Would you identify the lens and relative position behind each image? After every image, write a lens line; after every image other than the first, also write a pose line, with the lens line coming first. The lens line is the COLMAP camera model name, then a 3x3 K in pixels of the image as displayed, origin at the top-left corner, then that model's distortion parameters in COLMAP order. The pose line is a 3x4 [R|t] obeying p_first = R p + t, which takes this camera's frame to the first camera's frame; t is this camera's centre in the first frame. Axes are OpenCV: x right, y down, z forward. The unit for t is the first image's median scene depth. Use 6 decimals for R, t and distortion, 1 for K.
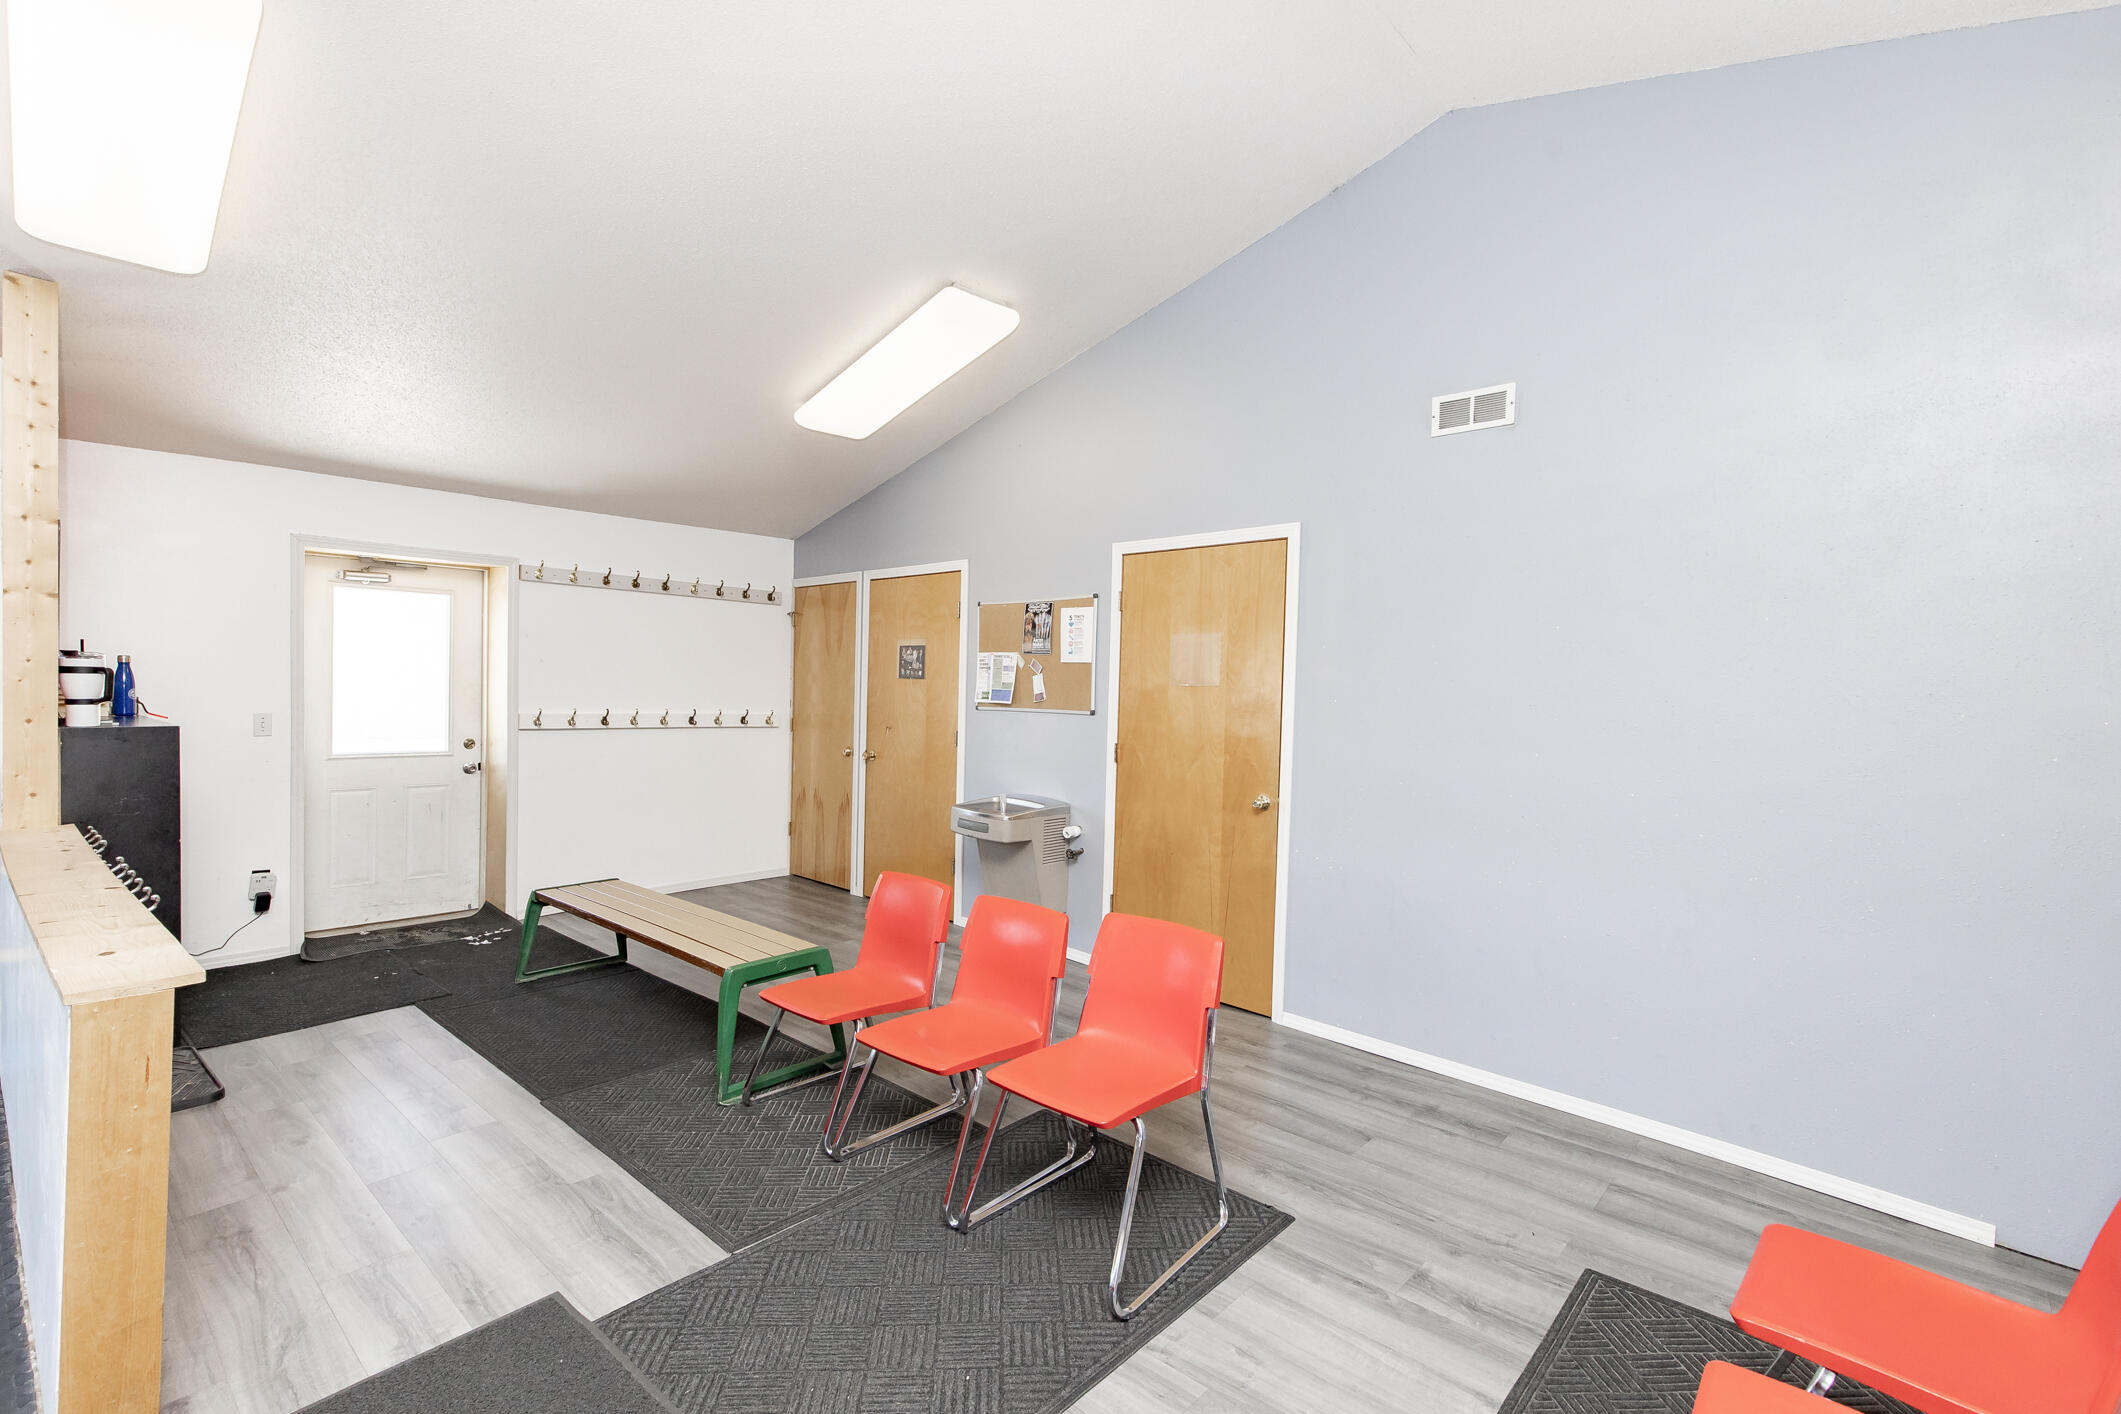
lens RADIAL K [[967.6, 0, 1074.4], [0, 967.6, 708.9], [0, 0, 1]] dist [-0.000508, -0.000046]
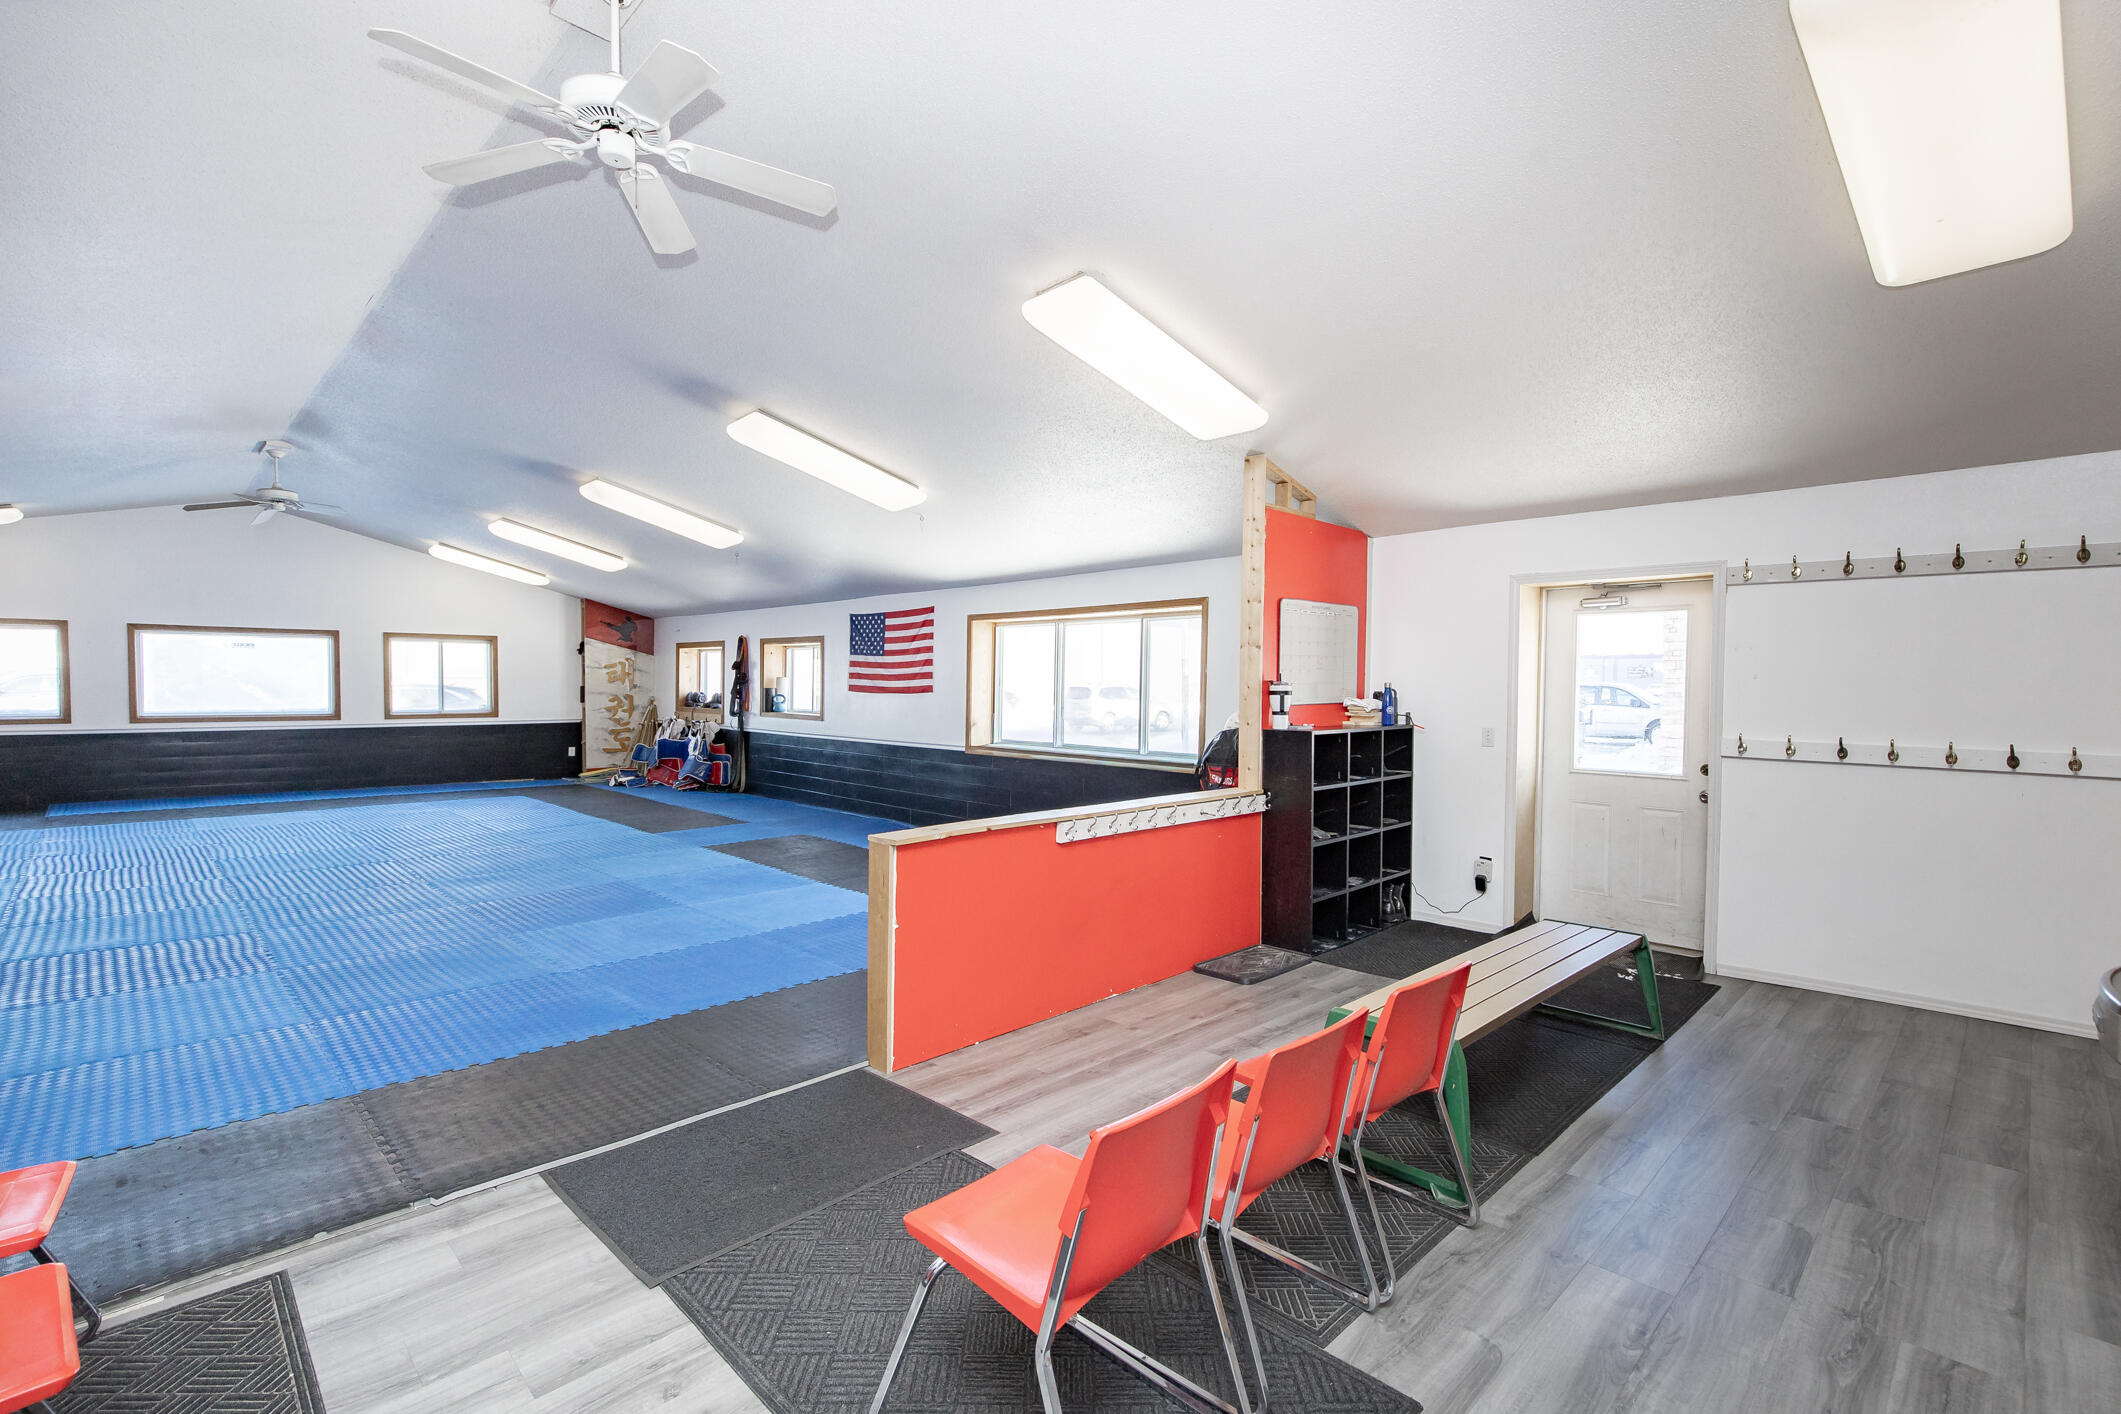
lens RADIAL K [[967.6, 0, 1074.4], [0, 967.6, 708.9], [0, 0, 1]] dist [-0.000508, -0.000046]
pose [[-0.061792, 0.000318, -0.998089, 0.353414], [-0.034438, 0.999404, 0.002451, -0.003490], [0.997495, 0.034524, -0.061744, 0.494607]]
